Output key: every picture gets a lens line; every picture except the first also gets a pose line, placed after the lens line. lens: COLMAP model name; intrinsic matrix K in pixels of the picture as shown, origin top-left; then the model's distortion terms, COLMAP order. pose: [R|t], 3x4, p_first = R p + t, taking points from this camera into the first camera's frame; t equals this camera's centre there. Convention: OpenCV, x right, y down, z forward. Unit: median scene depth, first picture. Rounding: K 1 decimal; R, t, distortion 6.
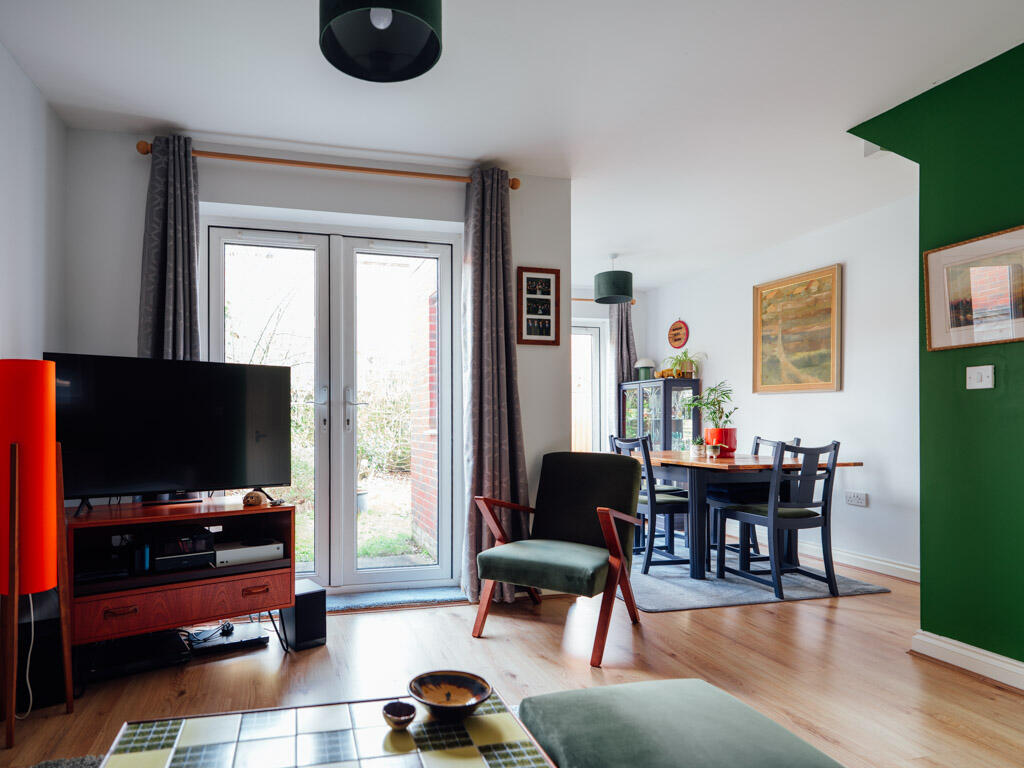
lens RADIAL K [[543.3, 0, 491.1], [0, 543.3, 424.3], [0, 0, 1]] dist [0.004137, 0.000313]
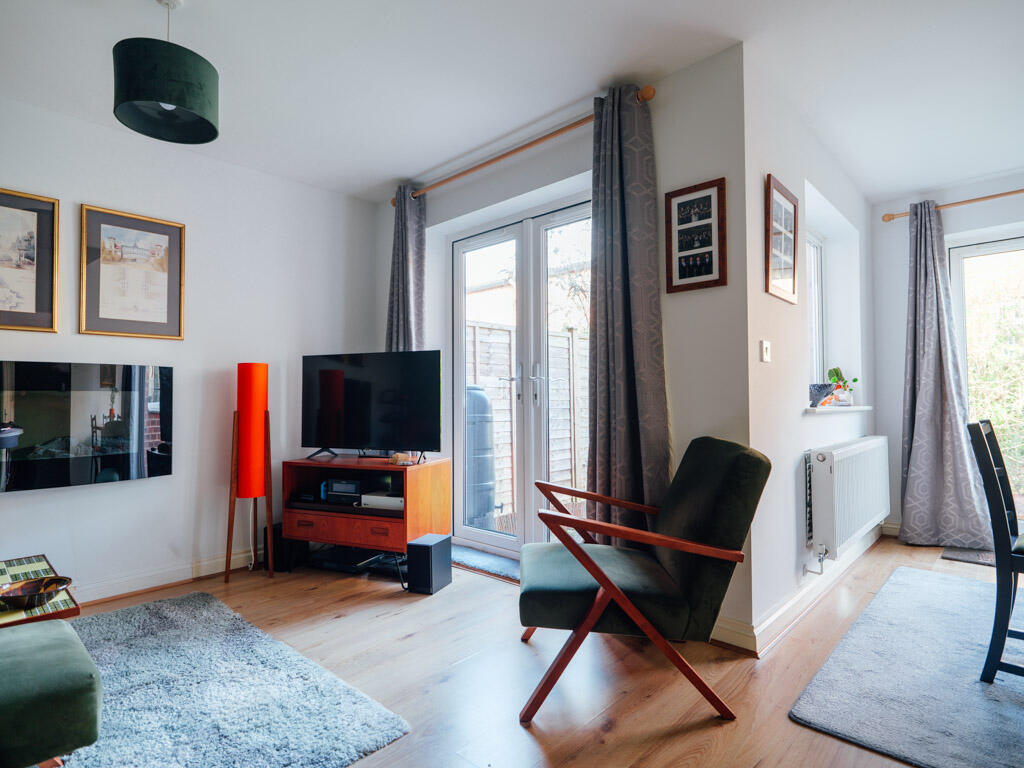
lens RADIAL K [[543.3, 0, 511.6], [0, 543.3, 385.9], [0, 0, 1]] dist [0.004137, 0.000313]
pose [[0.566909, -0.025364, -0.823390, 0.551322], [0.002420, 0.999573, -0.029125, 0.005504], [0.823777, 0.014519, 0.566728, 0.381167]]
